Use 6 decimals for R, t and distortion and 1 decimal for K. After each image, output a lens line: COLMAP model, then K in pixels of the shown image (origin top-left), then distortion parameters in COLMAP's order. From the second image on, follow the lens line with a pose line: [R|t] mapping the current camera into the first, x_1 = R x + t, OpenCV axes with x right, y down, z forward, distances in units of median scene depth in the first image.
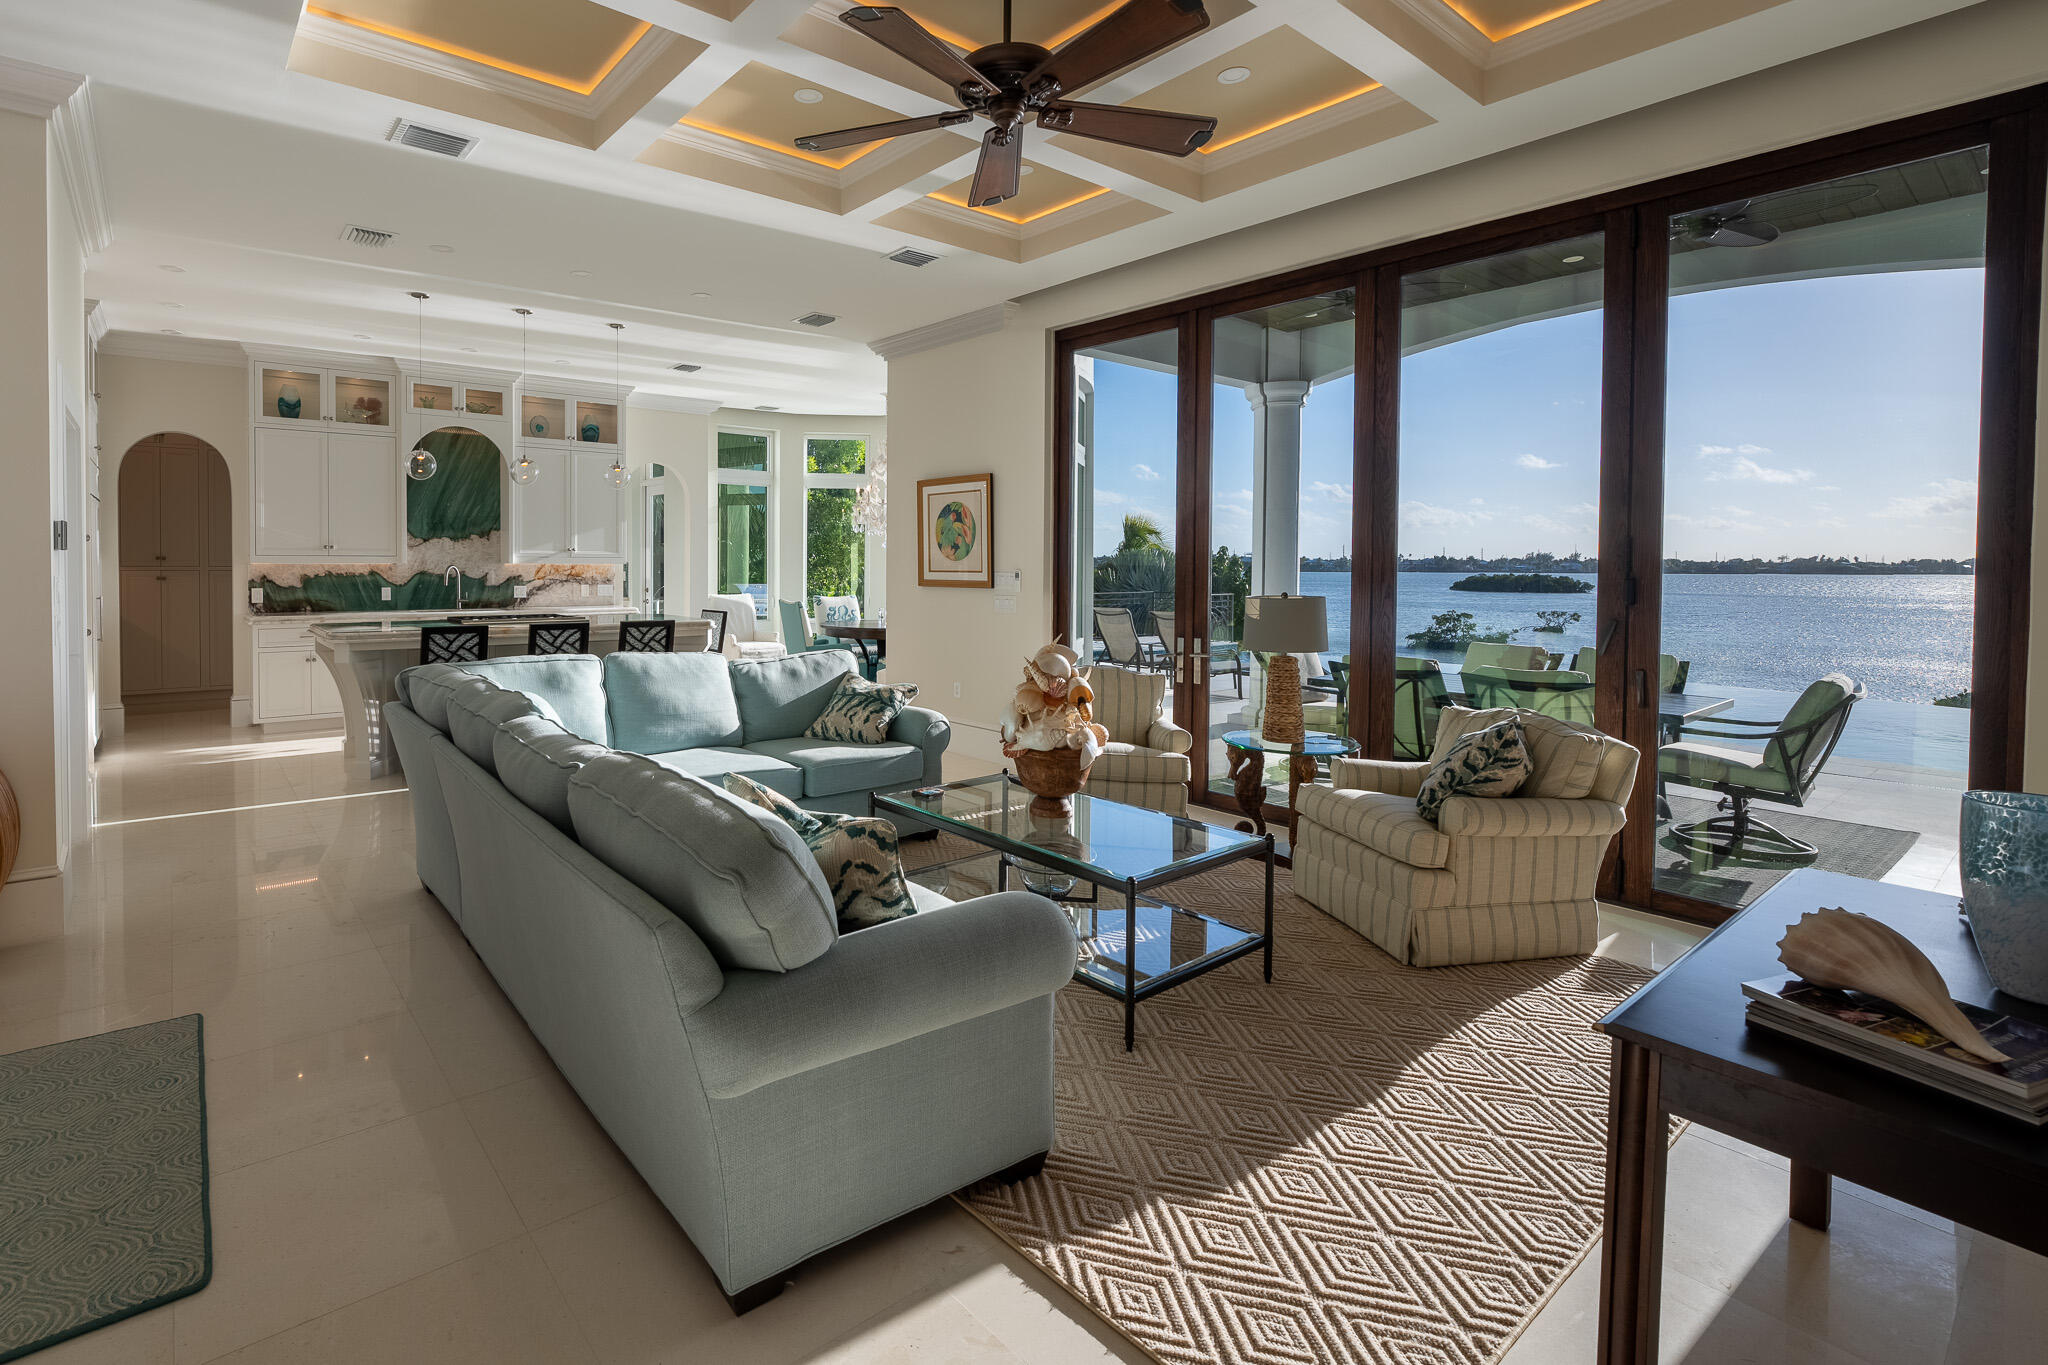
lens RADIAL K [[815.5, 0, 1022.6], [0, 815.5, 576.7], [0, 0, 1]] dist [-0.000274, -0.000041]
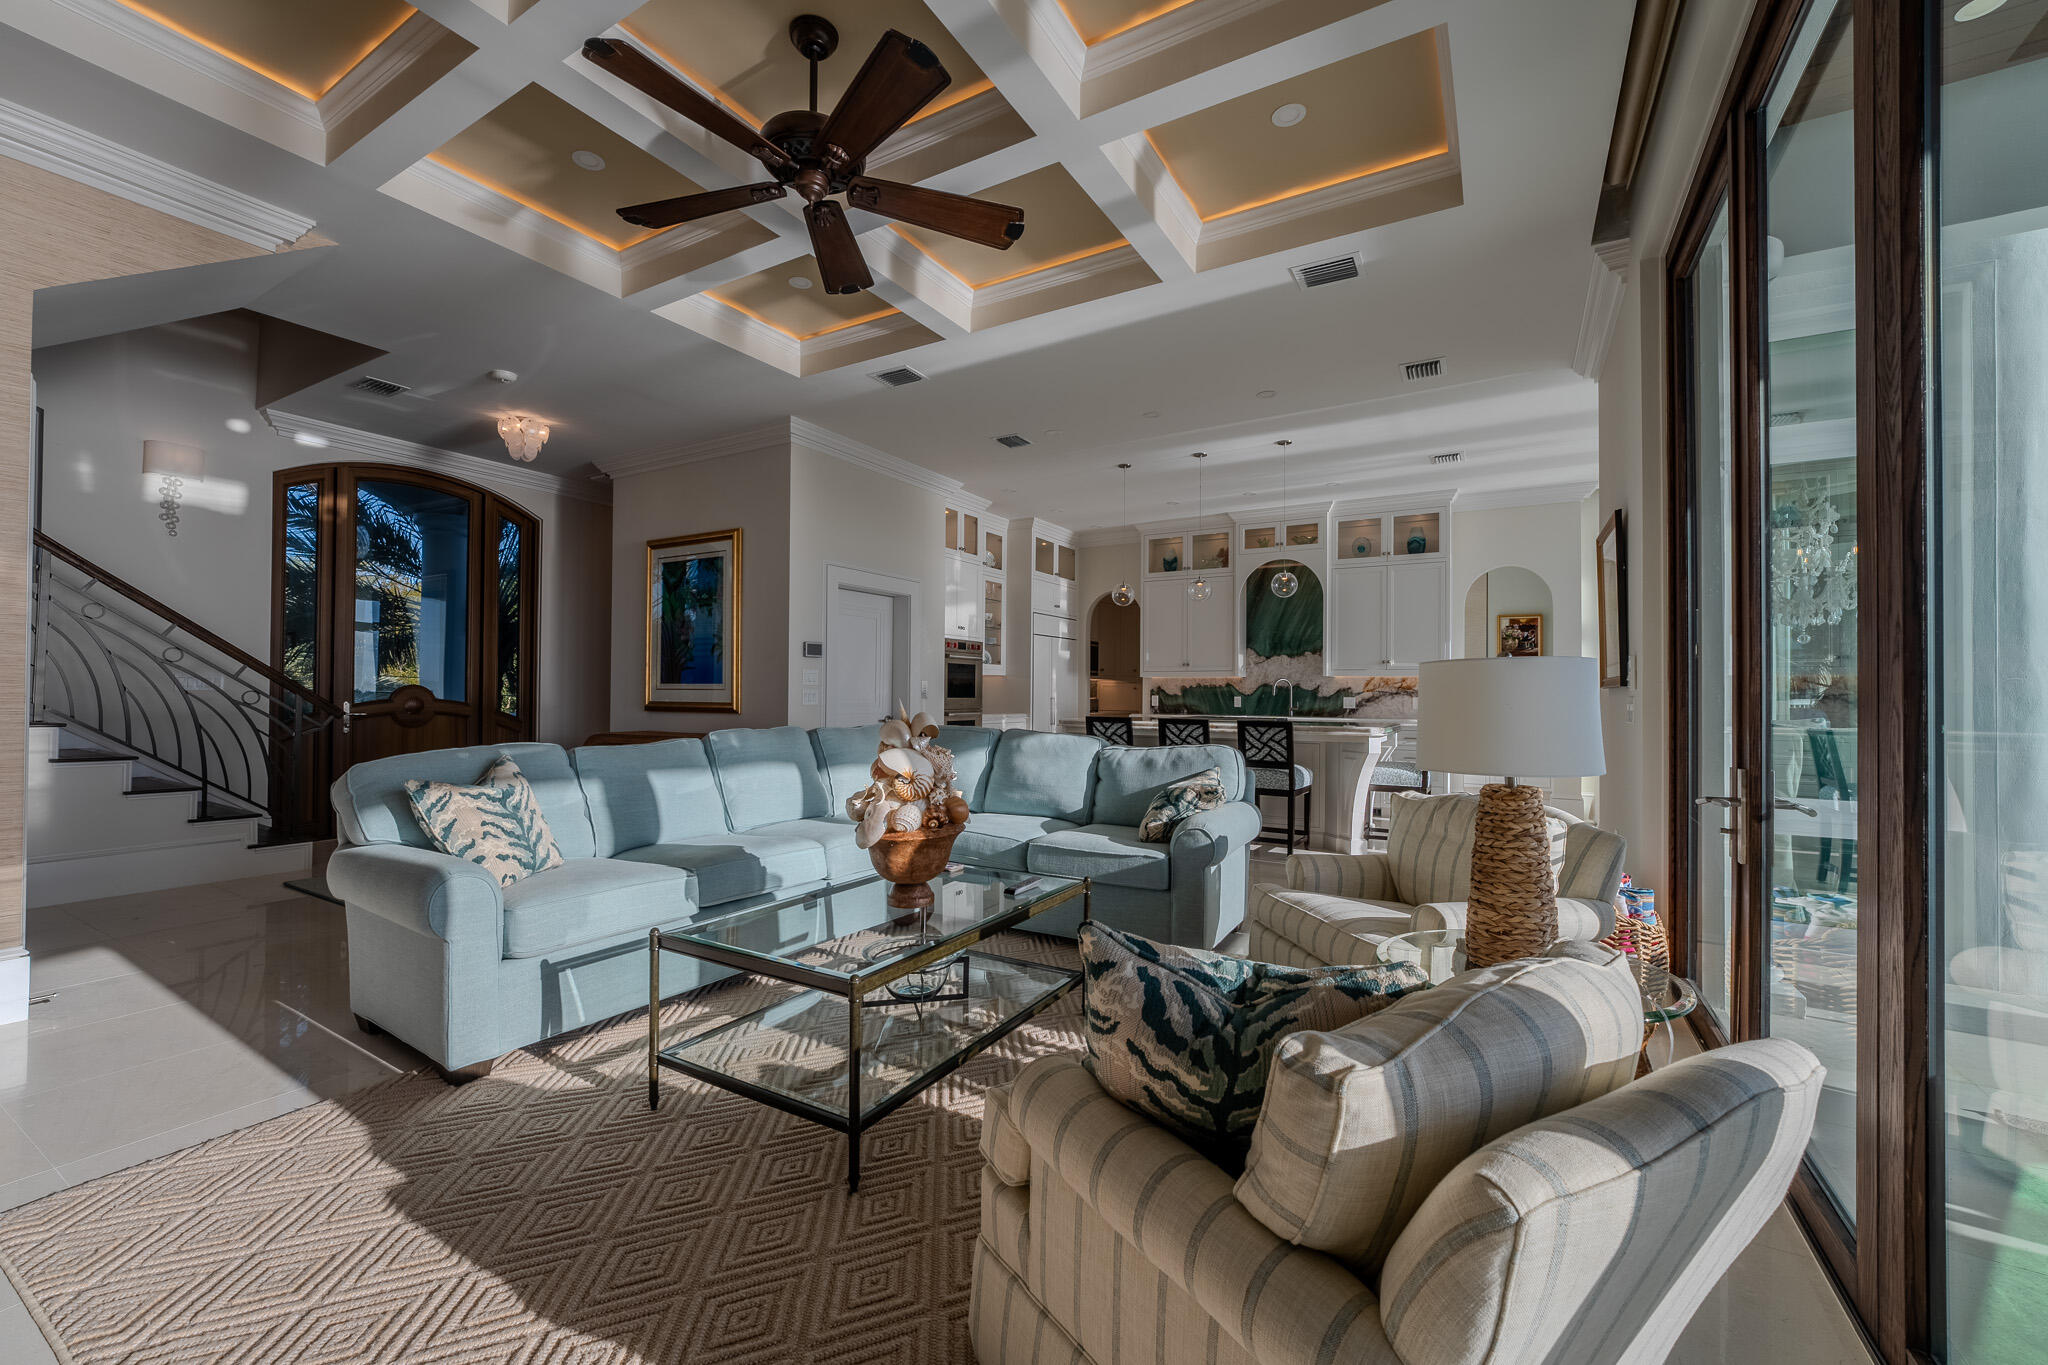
lens RADIAL K [[819.8, 0, 1024.0], [0, 819.8, 682.5], [0, 0, 1]] dist [0.000071, 0.000000]
pose [[0.398271, -0.013020, -0.917175, 0.243272], [-0.008466, 0.999804, -0.017869, 0.017032], [0.917229, 0.014881, 0.398083, 0.200529]]
